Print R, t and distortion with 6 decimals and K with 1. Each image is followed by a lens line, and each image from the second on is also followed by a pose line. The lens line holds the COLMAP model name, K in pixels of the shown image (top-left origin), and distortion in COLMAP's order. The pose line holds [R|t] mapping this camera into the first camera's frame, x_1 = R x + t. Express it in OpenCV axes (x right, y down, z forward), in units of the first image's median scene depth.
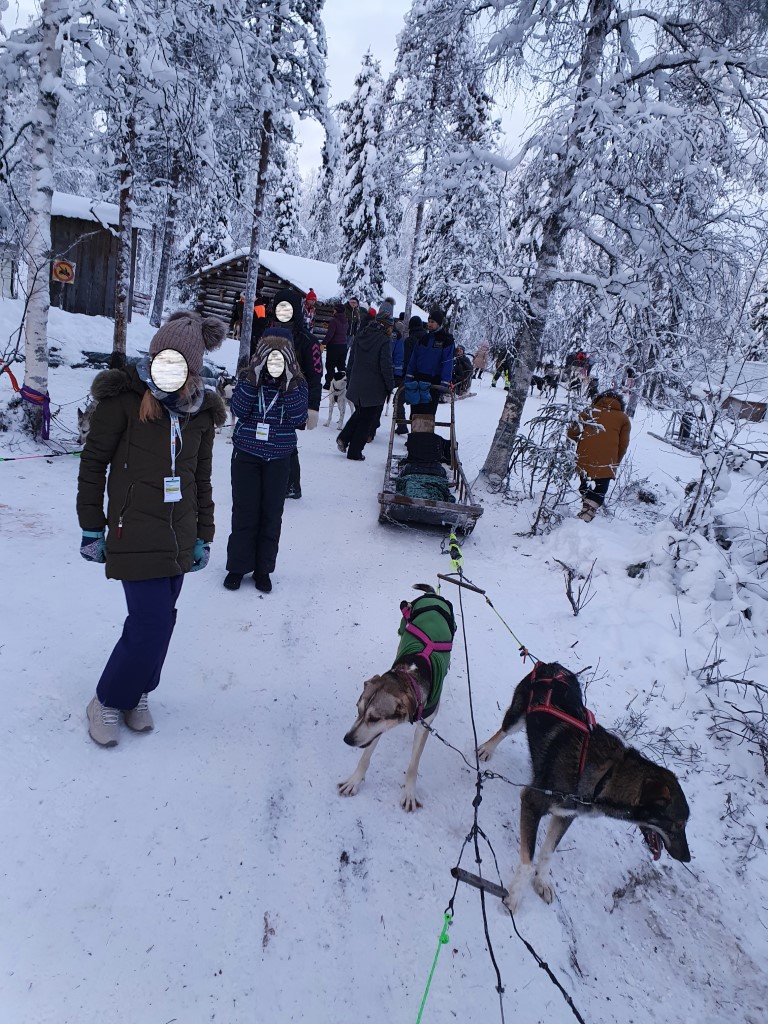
lens RADIAL K [[761.4, 0, 379.1], [0, 761.4, 516.9], [0, 0, 1]] dist [0.004841, 0.000318]
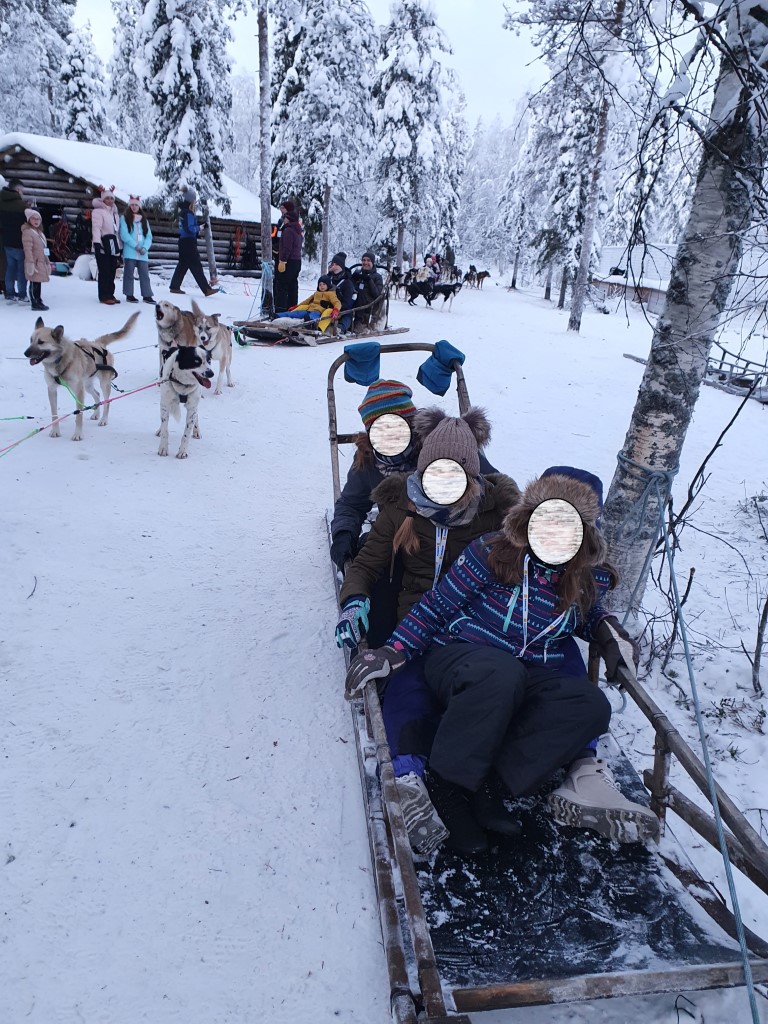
lens RADIAL K [[761.4, 0, 394.4], [0, 761.4, 506.8], [0, 0, 1]] dist [0.004841, 0.000318]
pose [[0.975455, -0.139191, 0.170627, -0.001332], [0.121396, 0.986415, 0.110673, -0.055767], [-0.183714, -0.087243, 0.979101, 0.240552]]
